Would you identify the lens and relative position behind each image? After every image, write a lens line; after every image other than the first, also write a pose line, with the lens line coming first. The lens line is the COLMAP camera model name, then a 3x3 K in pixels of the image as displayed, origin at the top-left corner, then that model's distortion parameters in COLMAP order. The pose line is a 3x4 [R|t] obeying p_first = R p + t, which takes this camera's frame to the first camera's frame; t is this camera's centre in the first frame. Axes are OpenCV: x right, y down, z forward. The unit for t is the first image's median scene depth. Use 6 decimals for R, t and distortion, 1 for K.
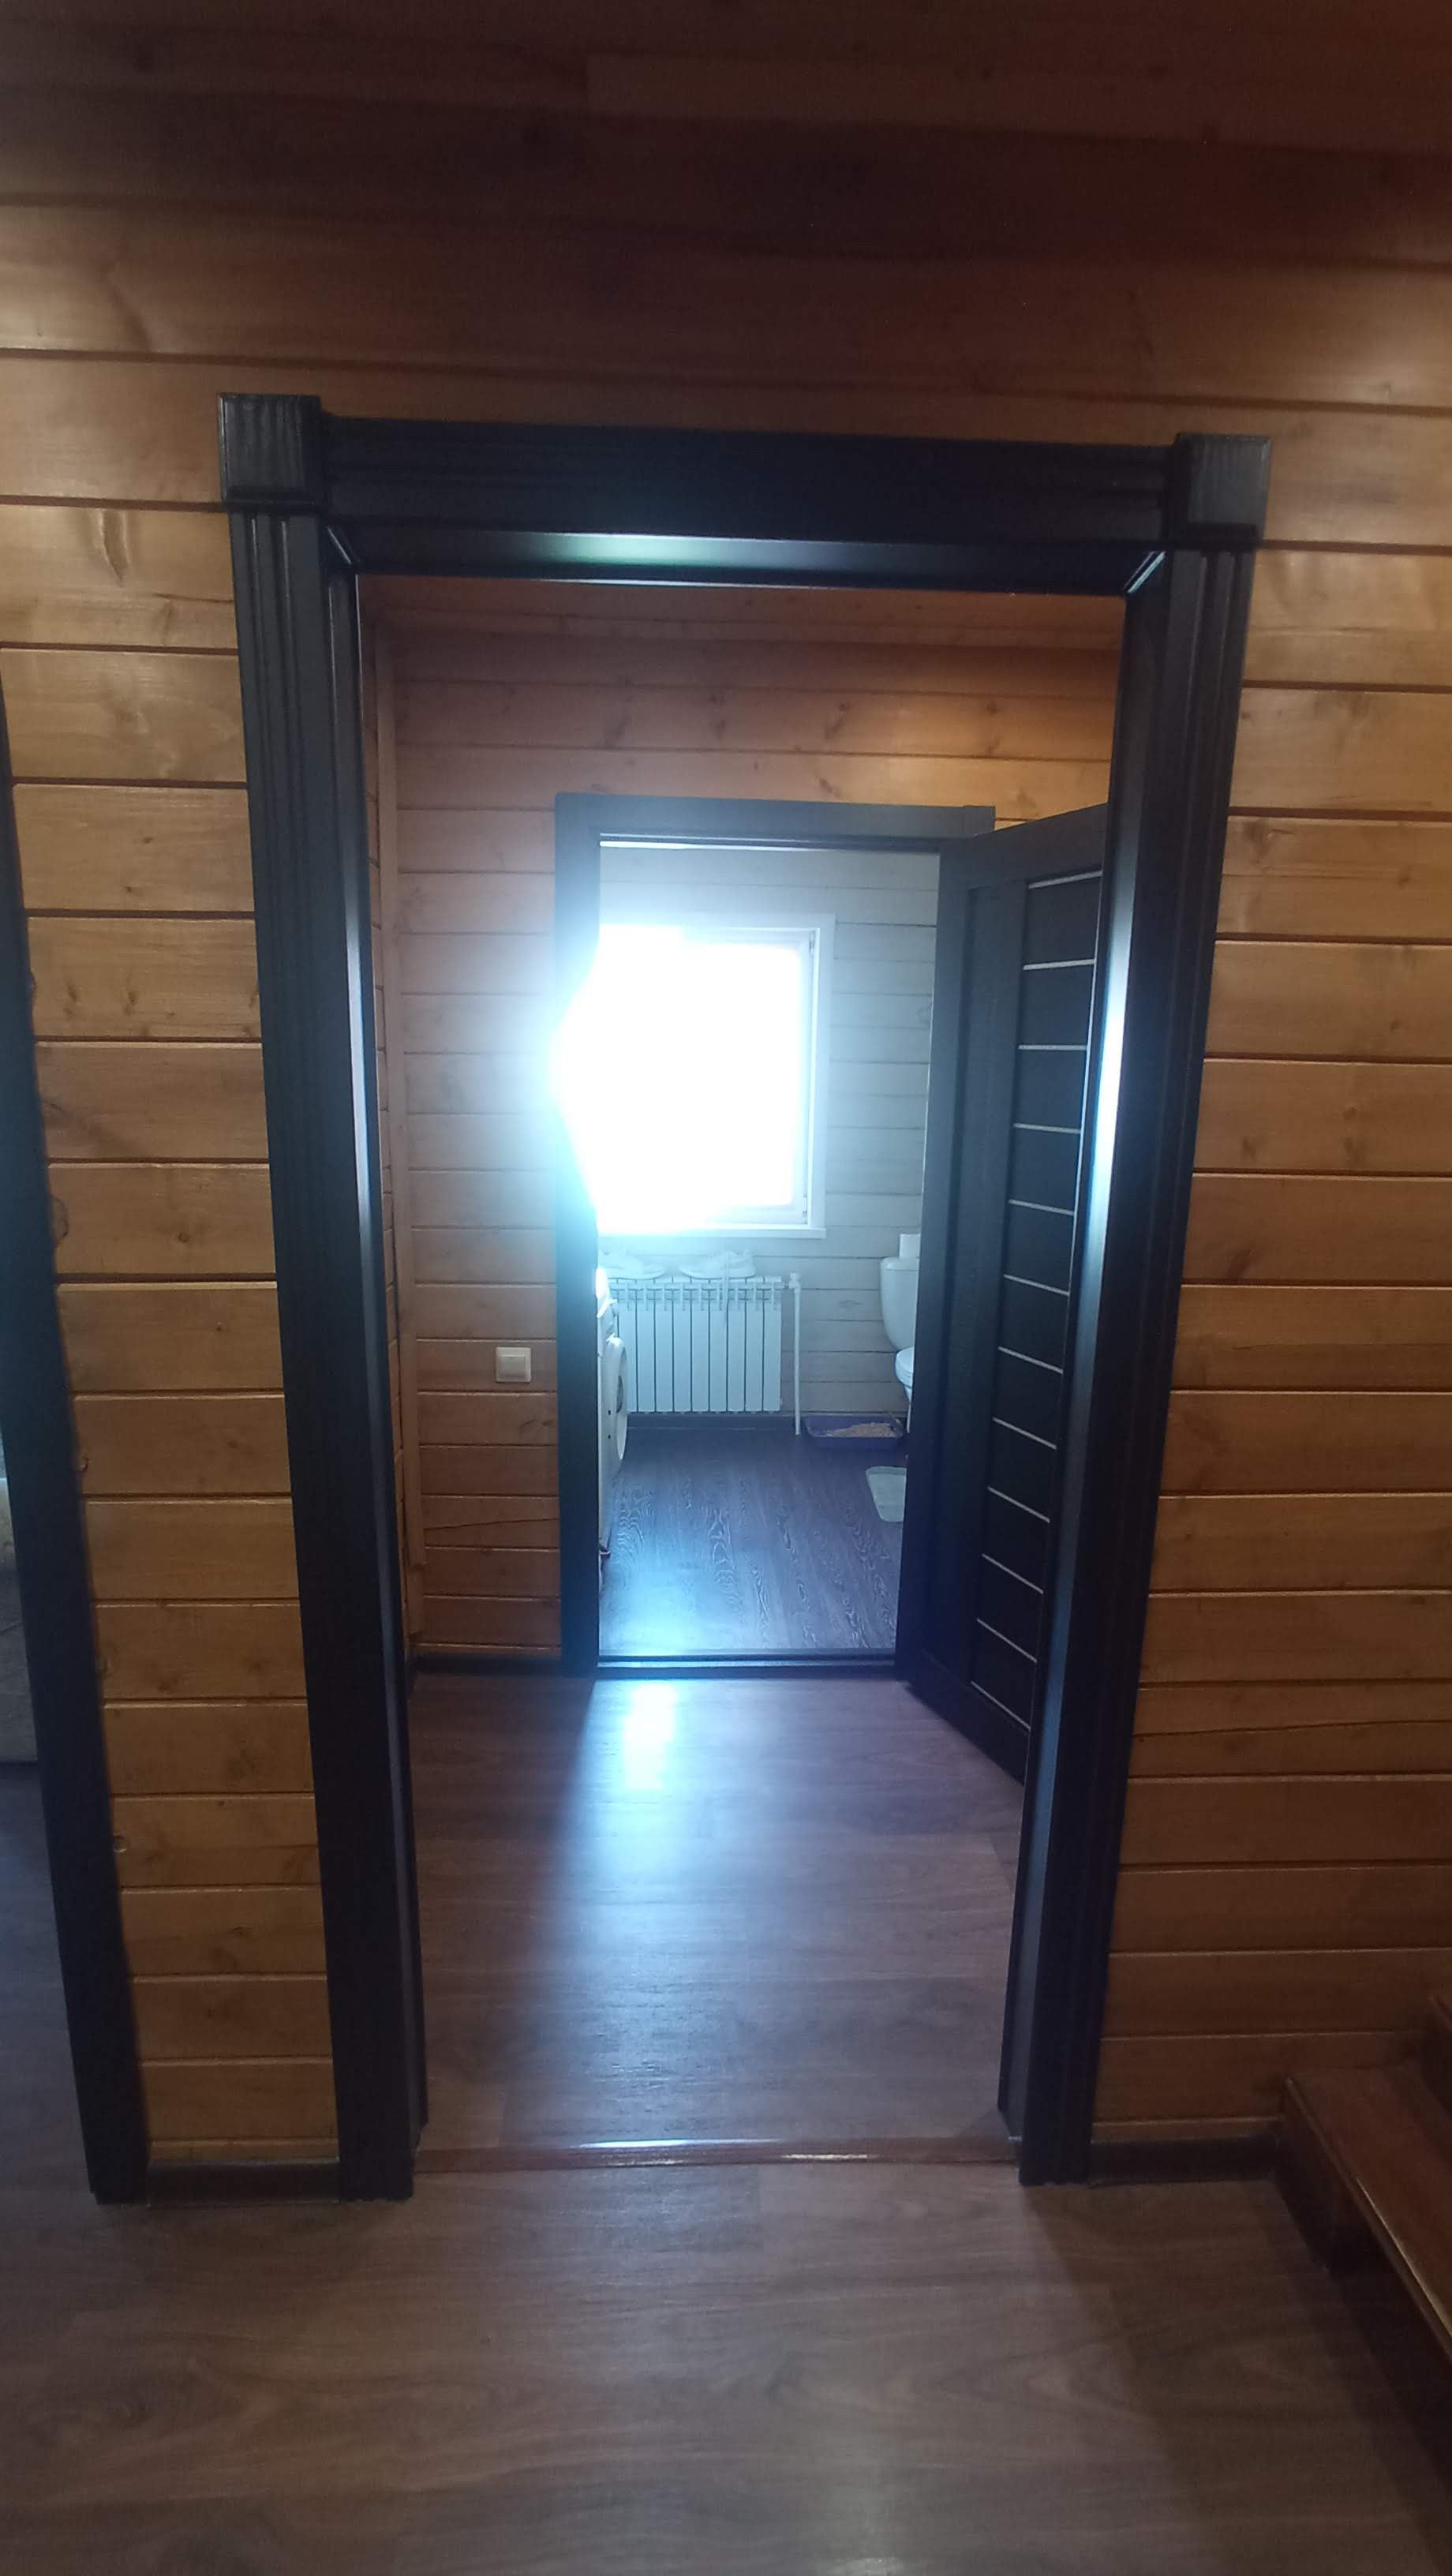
lens RADIAL K [[1149.2, 0, 719.6], [0, 1149.2, 1287.9], [0, 0, 1]] dist [-0.002200, -0.000580]
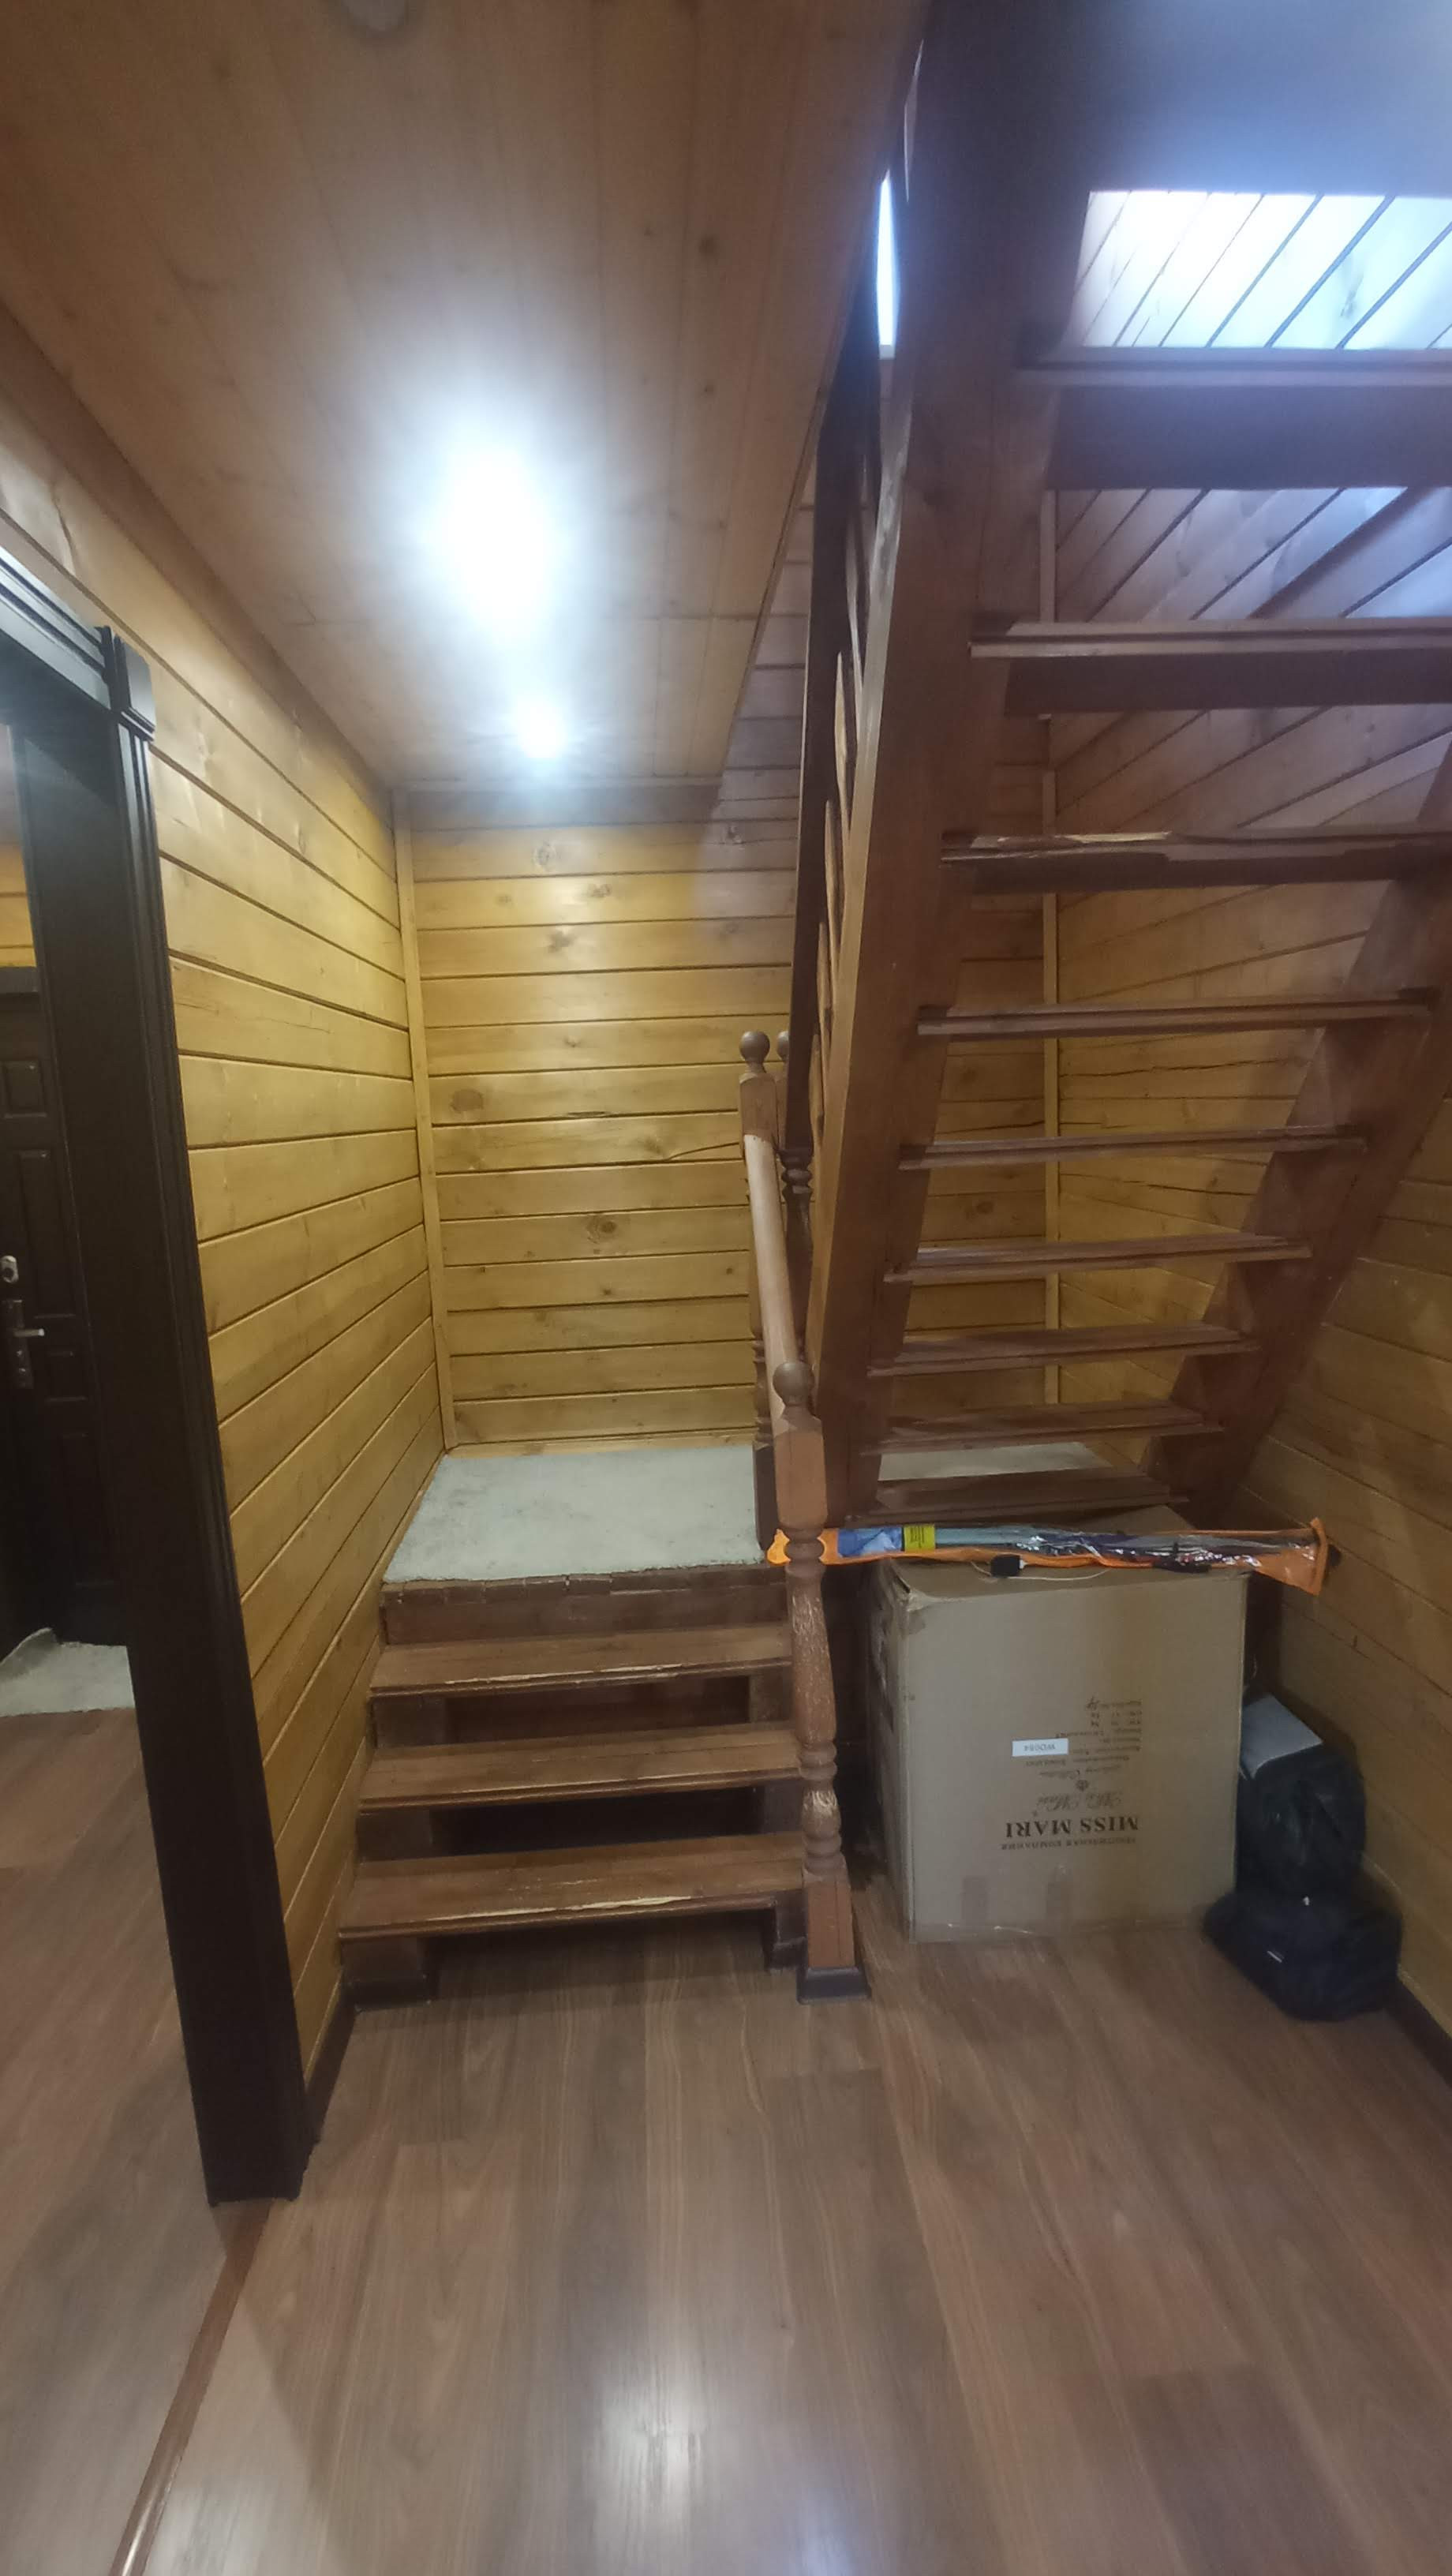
lens RADIAL K [[1149.2, 0, 717.9], [0, 1149.2, 1290.9], [0, 0, 1]] dist [-0.002200, -0.000580]
pose [[-0.033867, -0.165640, 0.985605, -0.712627], [0.237642, 0.956552, 0.168924, -0.120106], [-0.970762, 0.239942, 0.006968, 0.444480]]
